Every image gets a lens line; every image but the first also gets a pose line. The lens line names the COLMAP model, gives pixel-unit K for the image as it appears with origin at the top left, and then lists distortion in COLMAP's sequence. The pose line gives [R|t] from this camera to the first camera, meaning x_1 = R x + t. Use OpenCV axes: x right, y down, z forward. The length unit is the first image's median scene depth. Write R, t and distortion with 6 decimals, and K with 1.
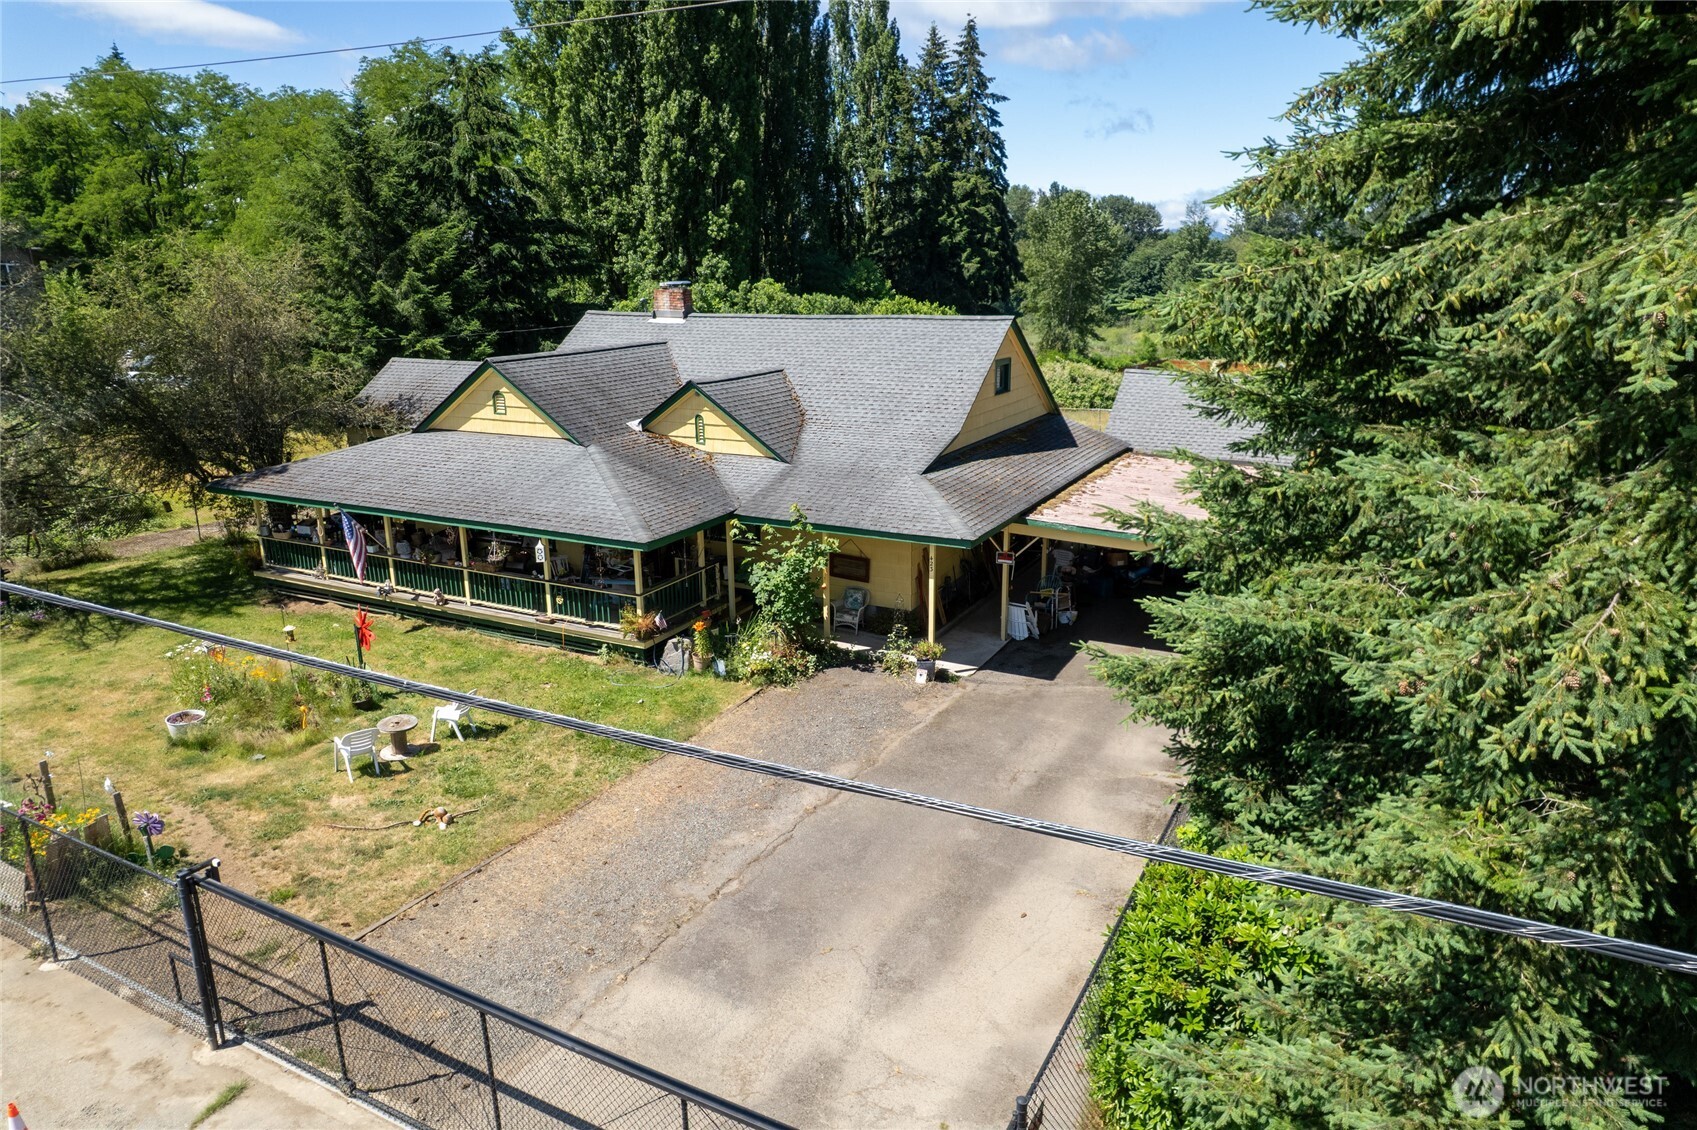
lens RADIAL K [[1086.2, 0, 859.7], [0, 1086.2, 567.4], [0, 0, 1]] dist [-0.070202, 0.059415]
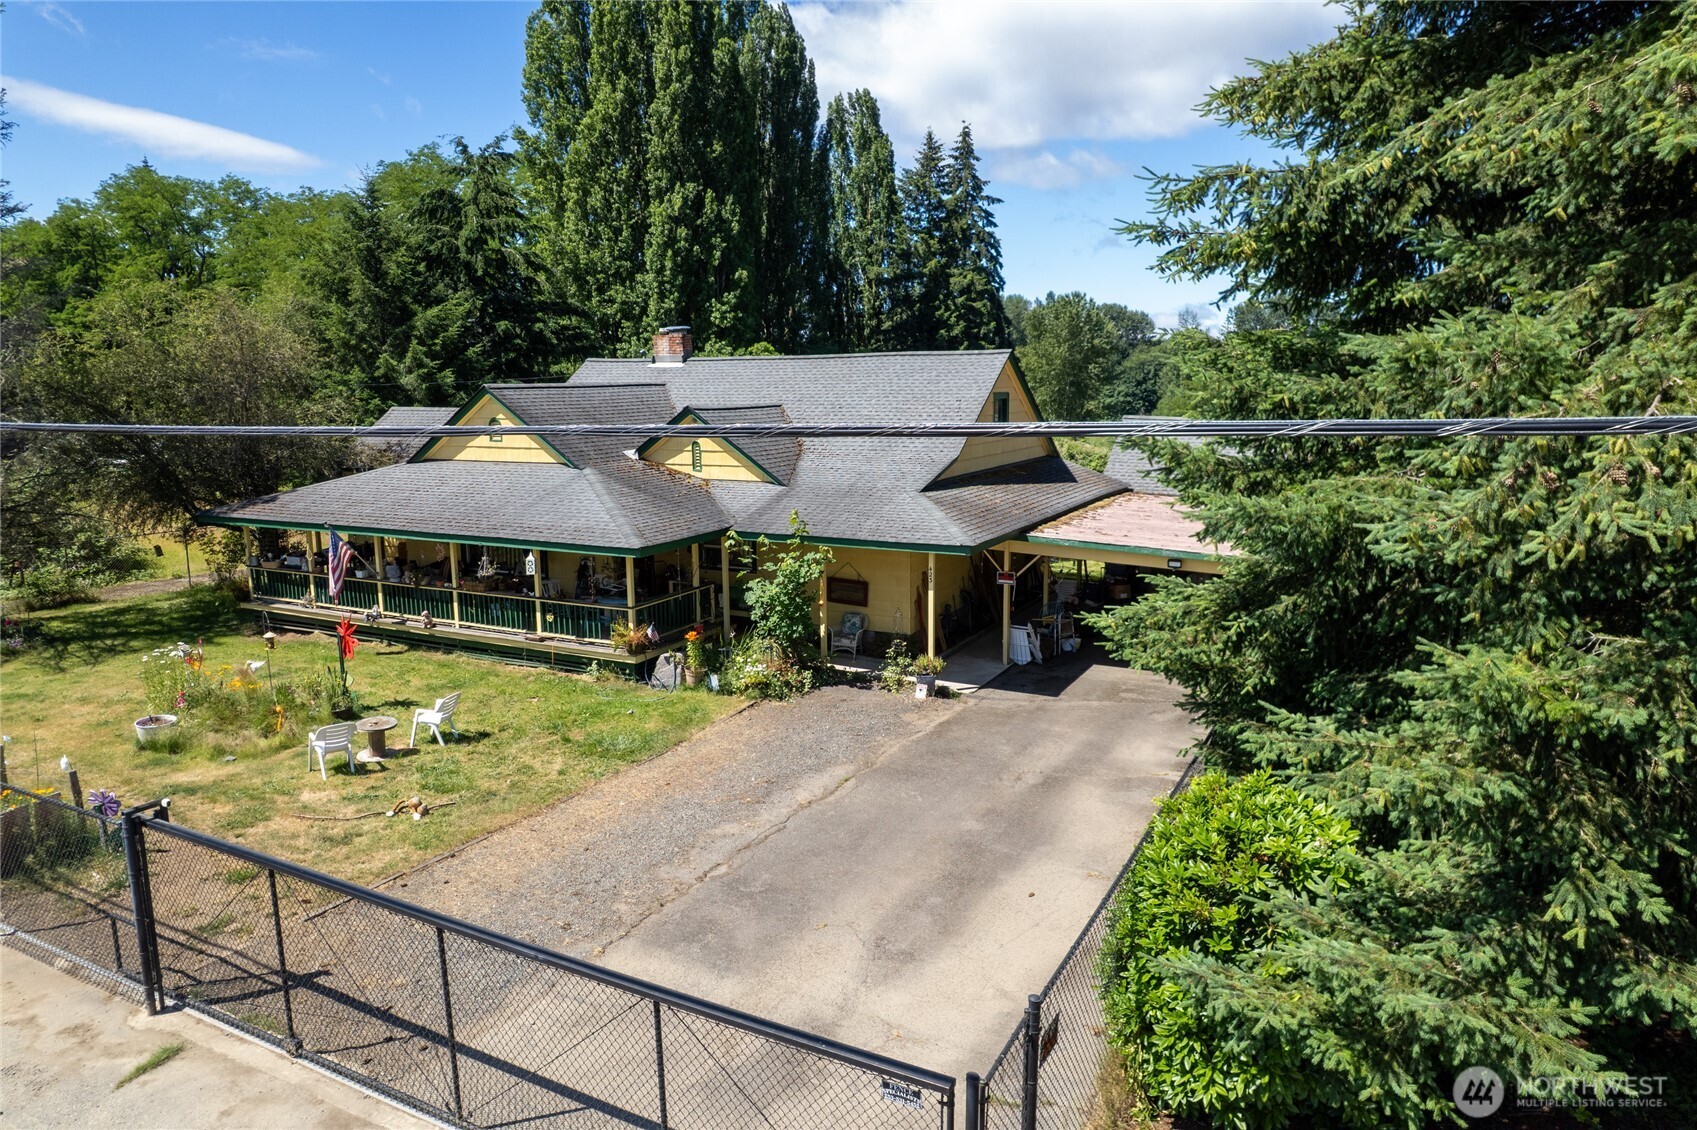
lens RADIAL K [[1086.2, 0, 860.3], [0, 1086.2, 565.1], [0, 0, 1]] dist [-0.070202, 0.059415]
pose [[0.999999, -0.001683, 0.000255, 0.002210], [0.001700, 0.994982, -0.100040, 0.077218], [-0.000085, 0.100040, 0.994983, 0.023486]]
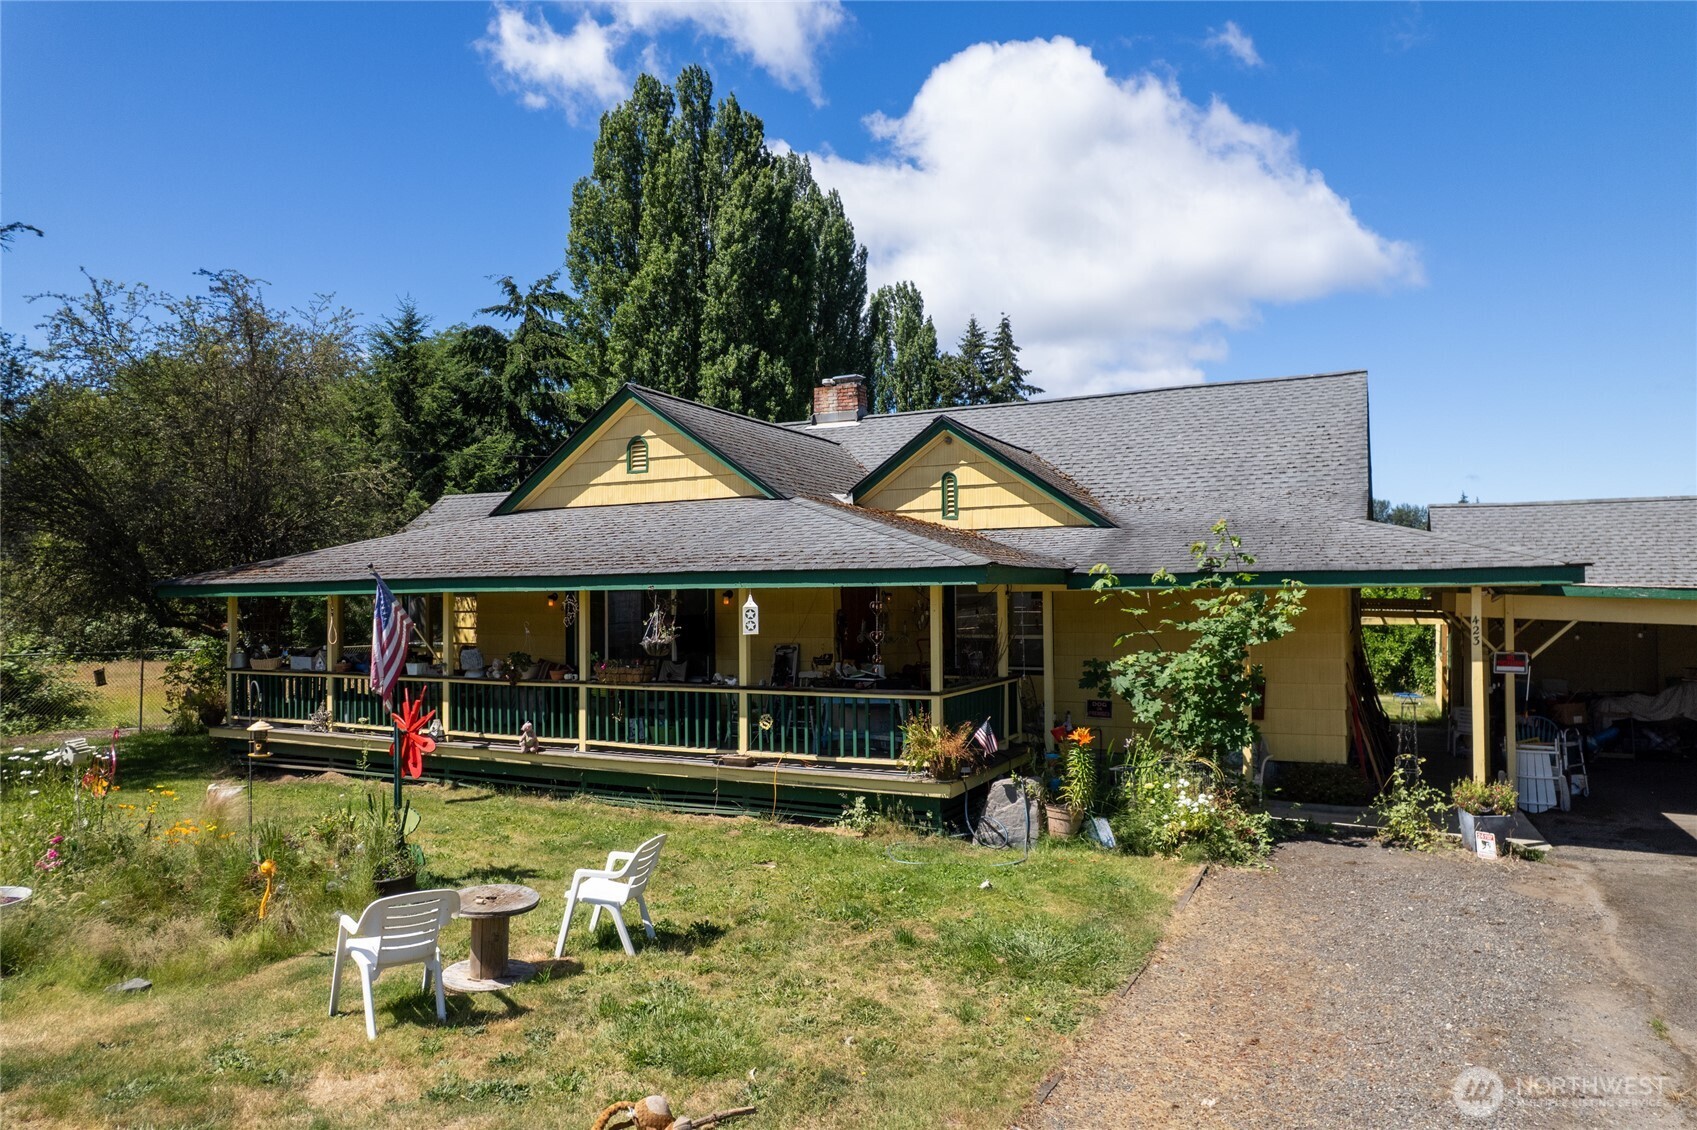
lens RADIAL K [[1086.2, 0, 857.4], [0, 1086.2, 564.1], [0, 0, 1]] dist [-0.070202, 0.059415]
pose [[0.999970, -0.001452, 0.007604, -0.224002], [0.003675, 0.953571, -0.301146, 0.112767], [-0.006814, 0.301165, 0.953548, 0.432182]]
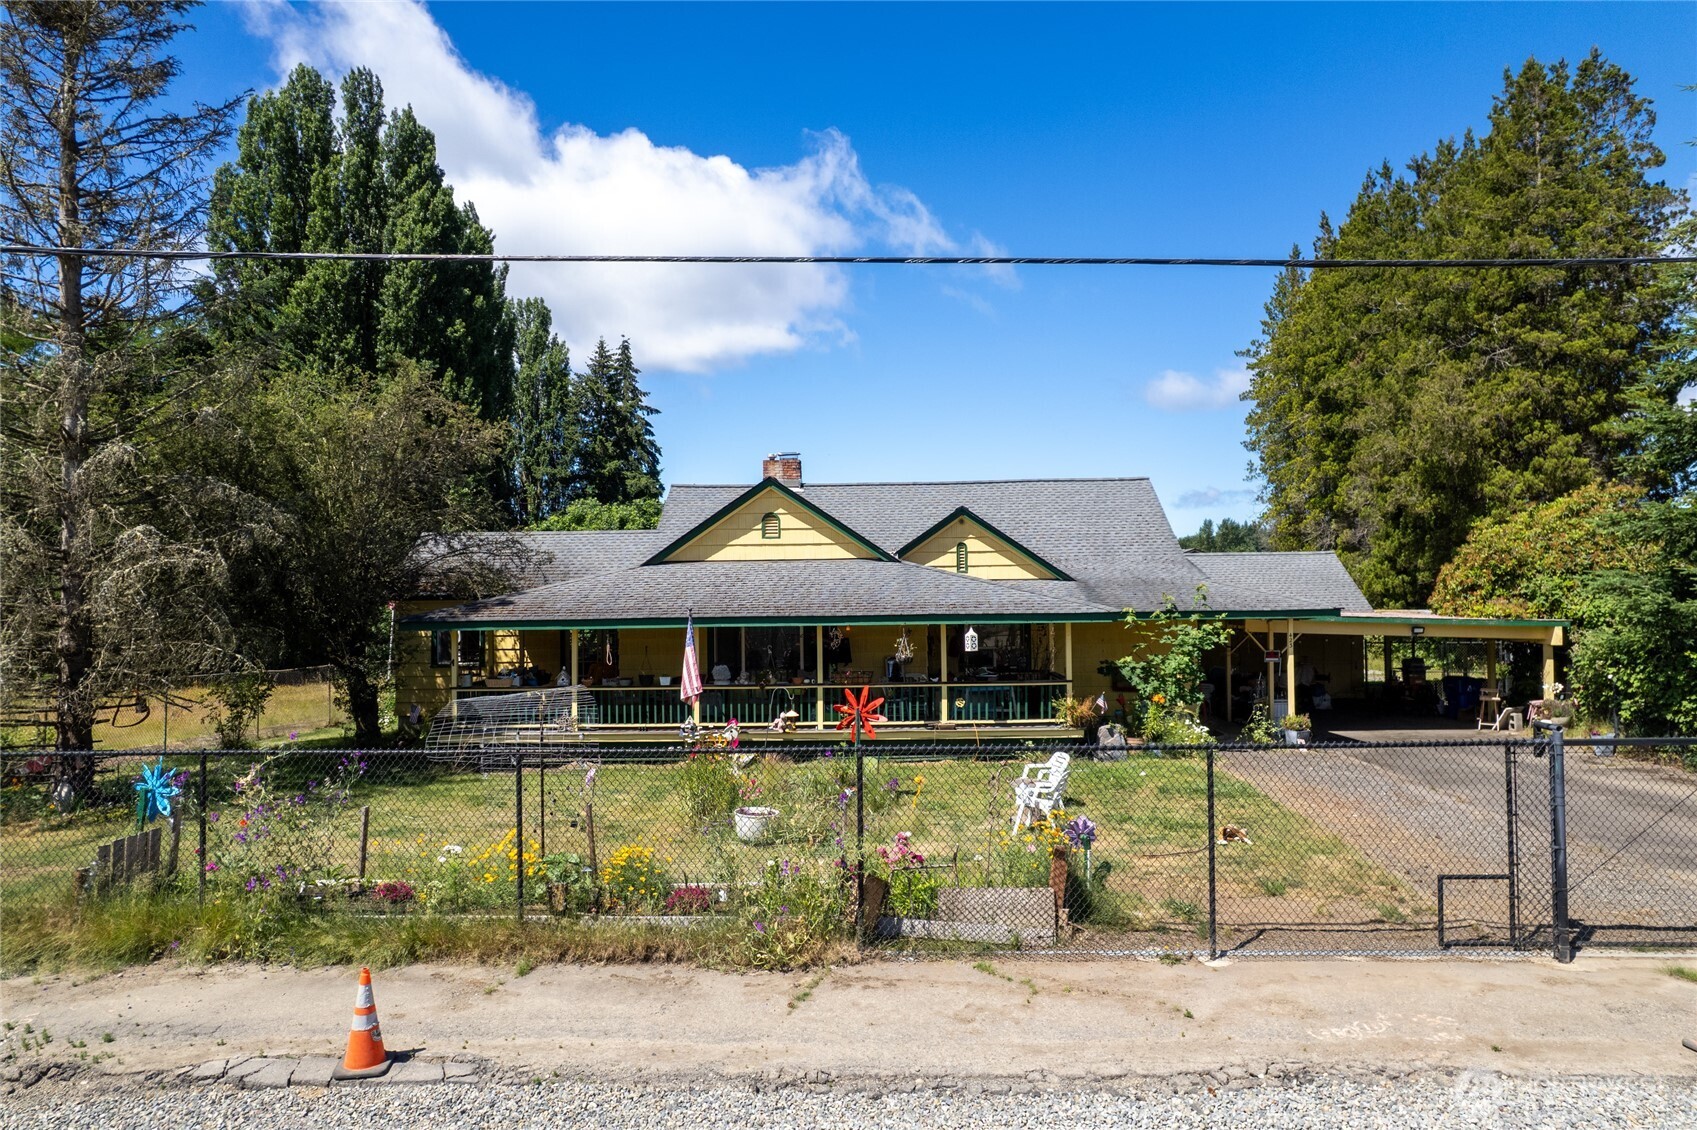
lens RADIAL K [[1086.2, 0, 857.0], [0, 1086.2, 564.2], [0, 0, 1]] dist [-0.070202, 0.059415]
pose [[0.905524, 0.008800, 0.424203, -0.709634], [0.120992, 0.952917, -0.278045, 0.154645], [-0.406677, 0.303102, 0.861825, 0.199260]]
